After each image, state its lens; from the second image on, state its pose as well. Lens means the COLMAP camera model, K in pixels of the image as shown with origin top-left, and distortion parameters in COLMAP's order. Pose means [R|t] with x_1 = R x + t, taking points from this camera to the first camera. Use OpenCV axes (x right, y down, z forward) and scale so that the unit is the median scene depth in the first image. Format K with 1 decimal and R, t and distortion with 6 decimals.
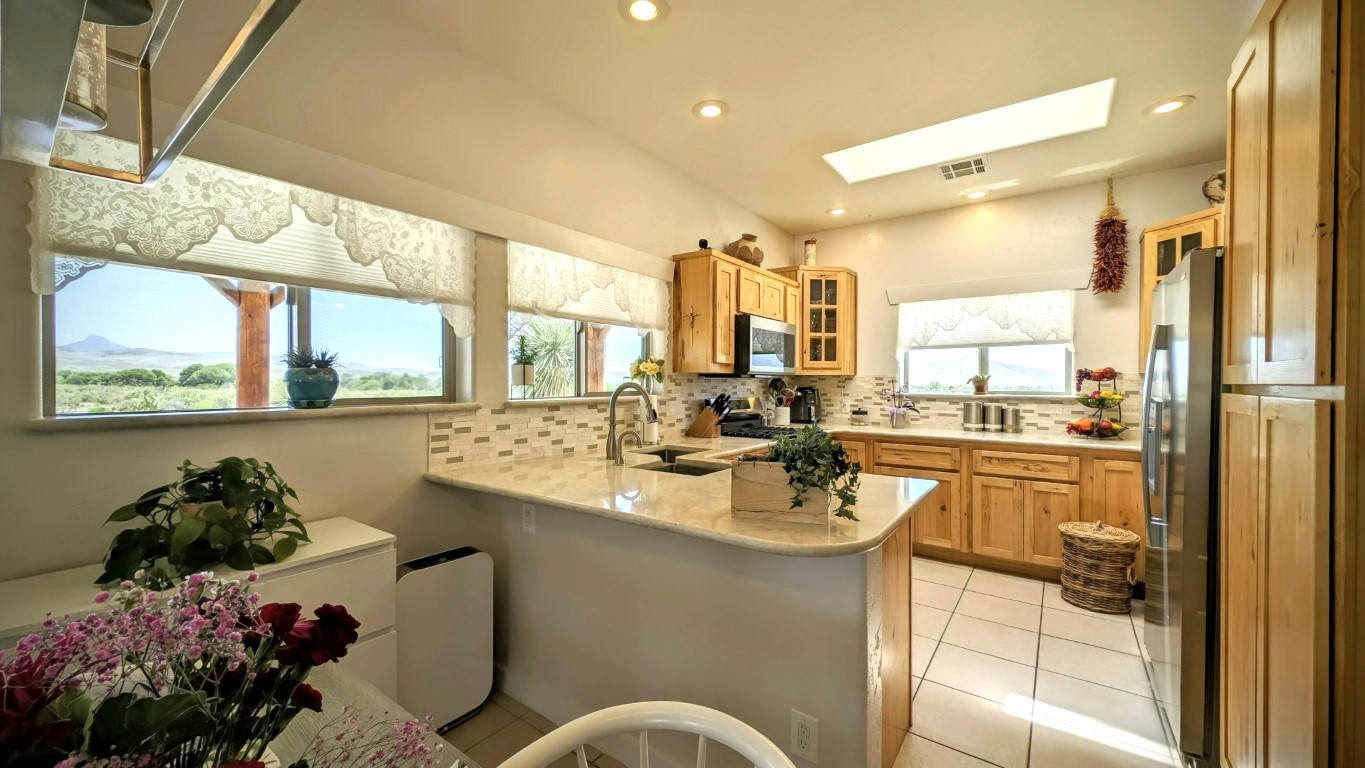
lens RADIAL K [[509.0, 0, 679.2], [0, 509.0, 385.3], [0, 0, 1]] dist [0.006346, -0.003180]
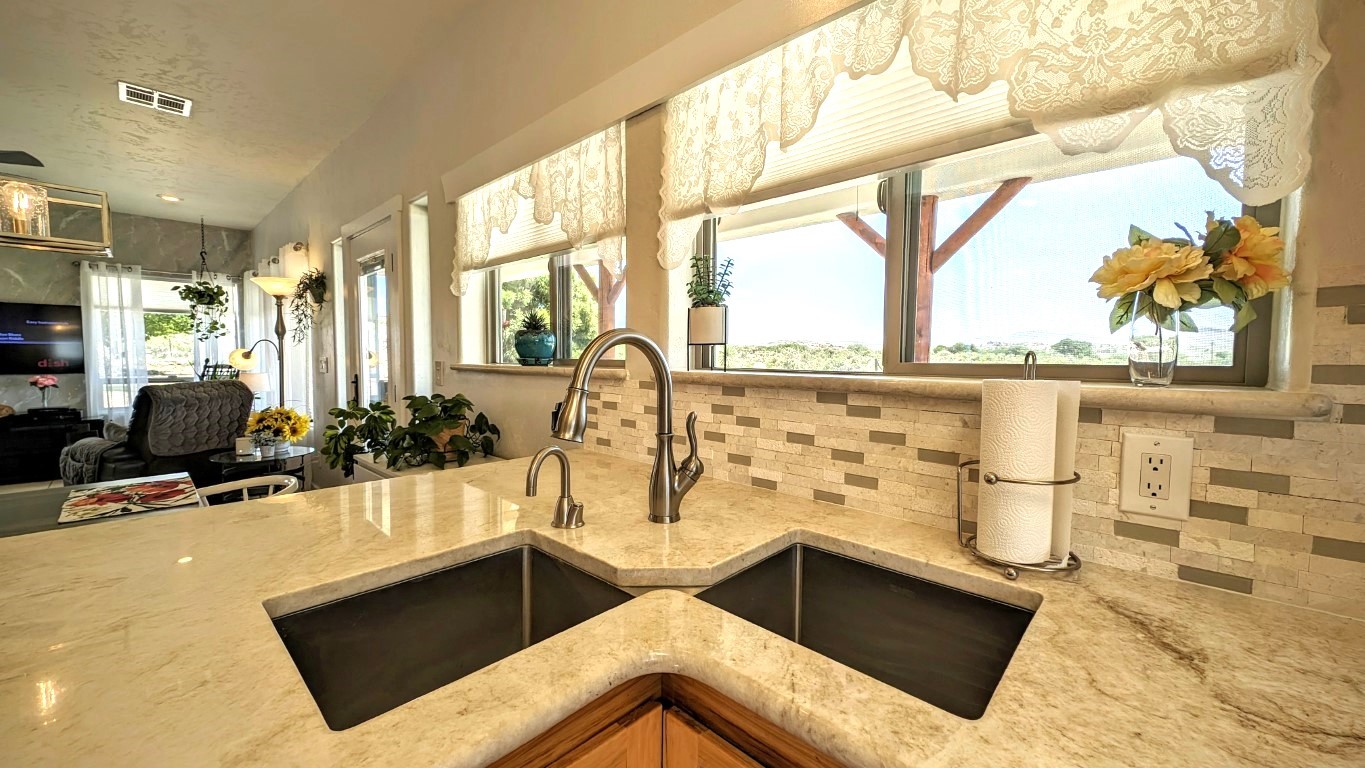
lens RADIAL K [[509.0, 0, 681.1], [0, 509.0, 388.1], [0, 0, 1]] dist [0.006346, -0.003180]
pose [[-0.112960, 0.058003, -0.991905, 0.200192], [-0.019612, 0.997970, 0.060591, 0.010643], [0.993406, 0.026297, -0.111593, 0.787489]]
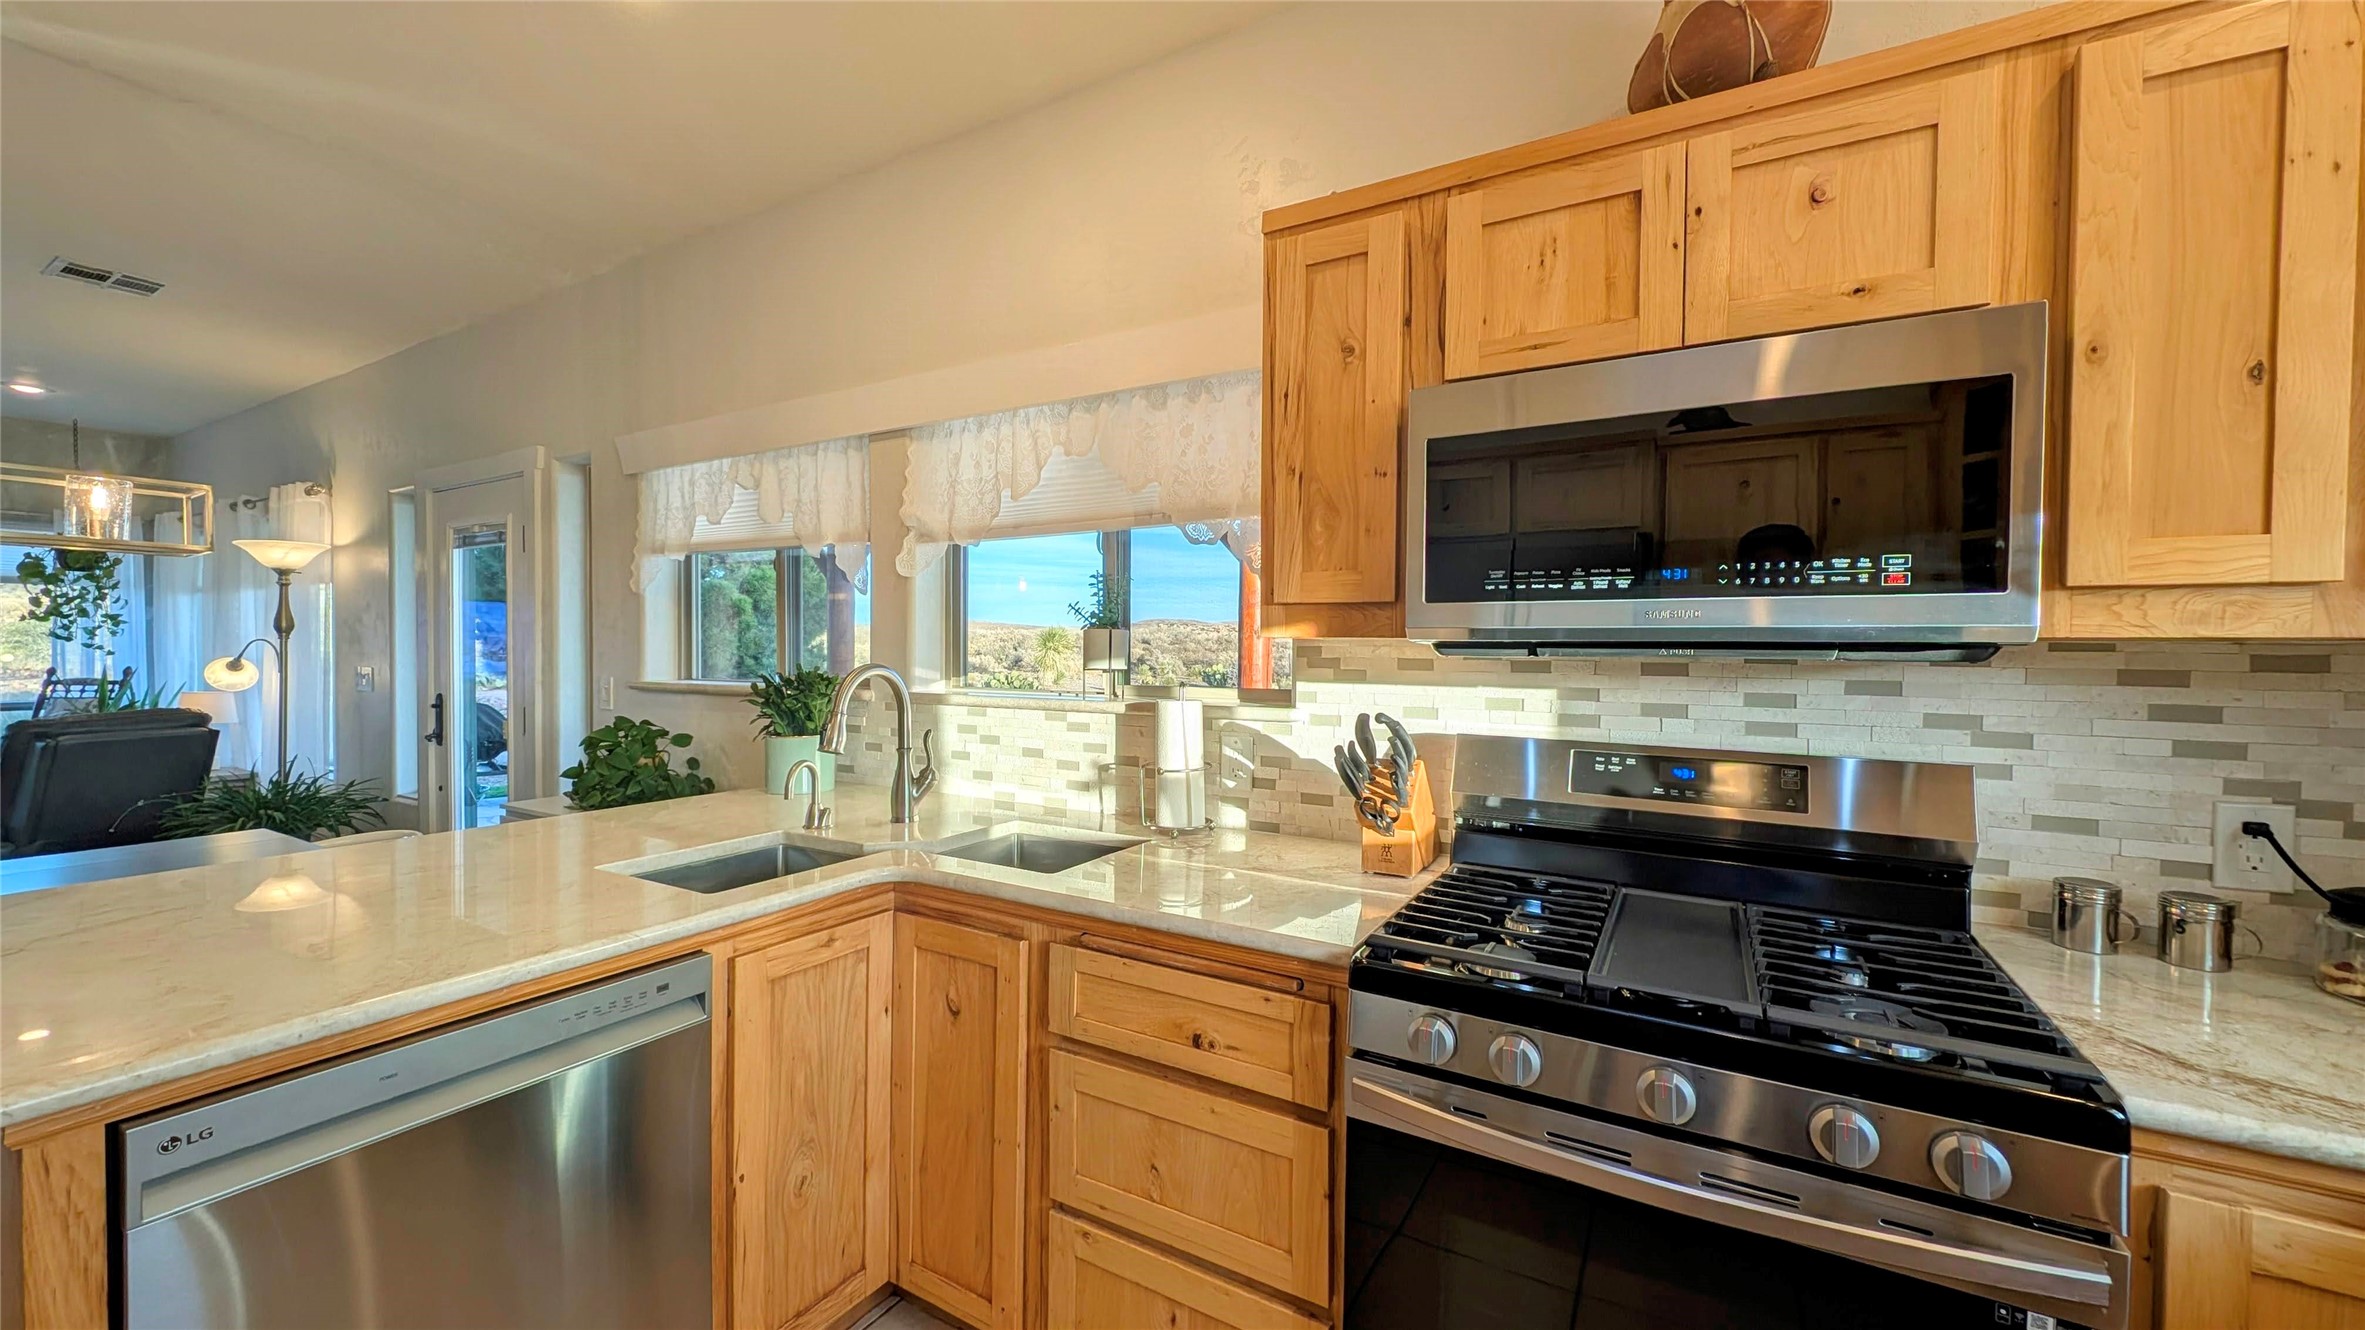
lens RADIAL K [[881.9, 0, 1183.6], [0, 881.9, 664.6], [0, 0, 1]] dist [0.006346, -0.003180]
pose [[0.114094, 0.016579, -0.993332, 0.543410], [-0.015686, 0.999766, 0.014885, -0.015917], [0.993346, 0.013883, 0.114327, 0.868677]]
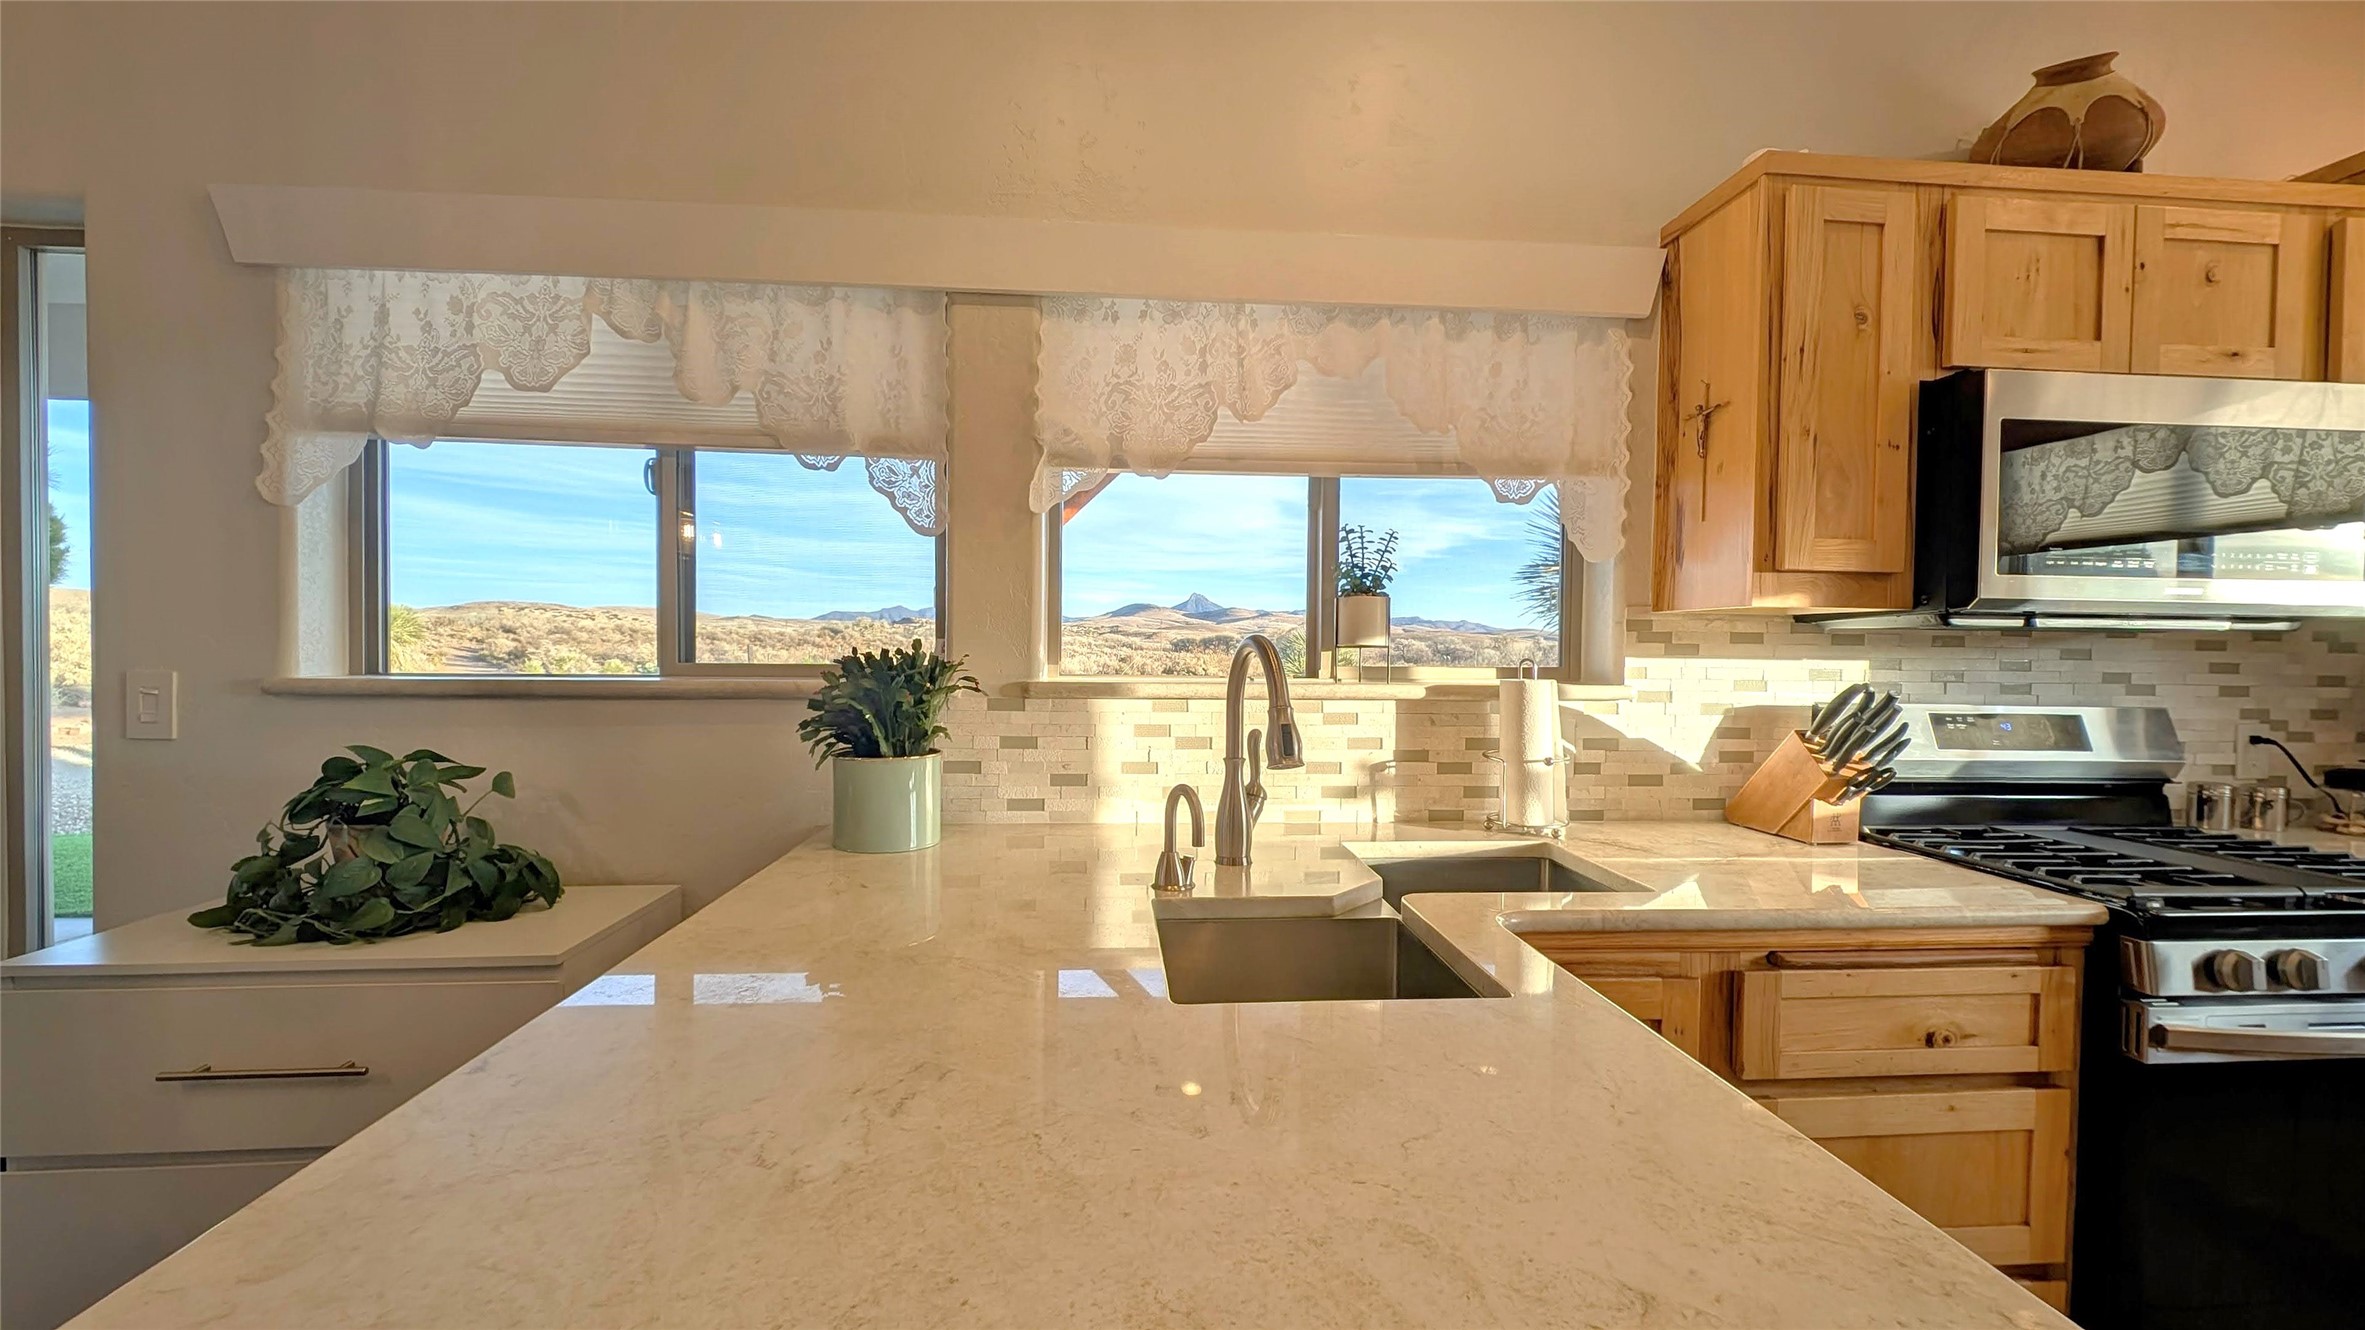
lens RADIAL K [[920.1, 0, 1188.8], [0, 920.1, 668.0], [0, 0, 1]] dist [0.003597, -0.003580]
pose [[0.655660, 0.021798, -0.754741, 0.228939], [-0.015675, 0.999761, 0.015258, 0.004974], [0.754893, 0.001827, 0.655845, 0.430411]]
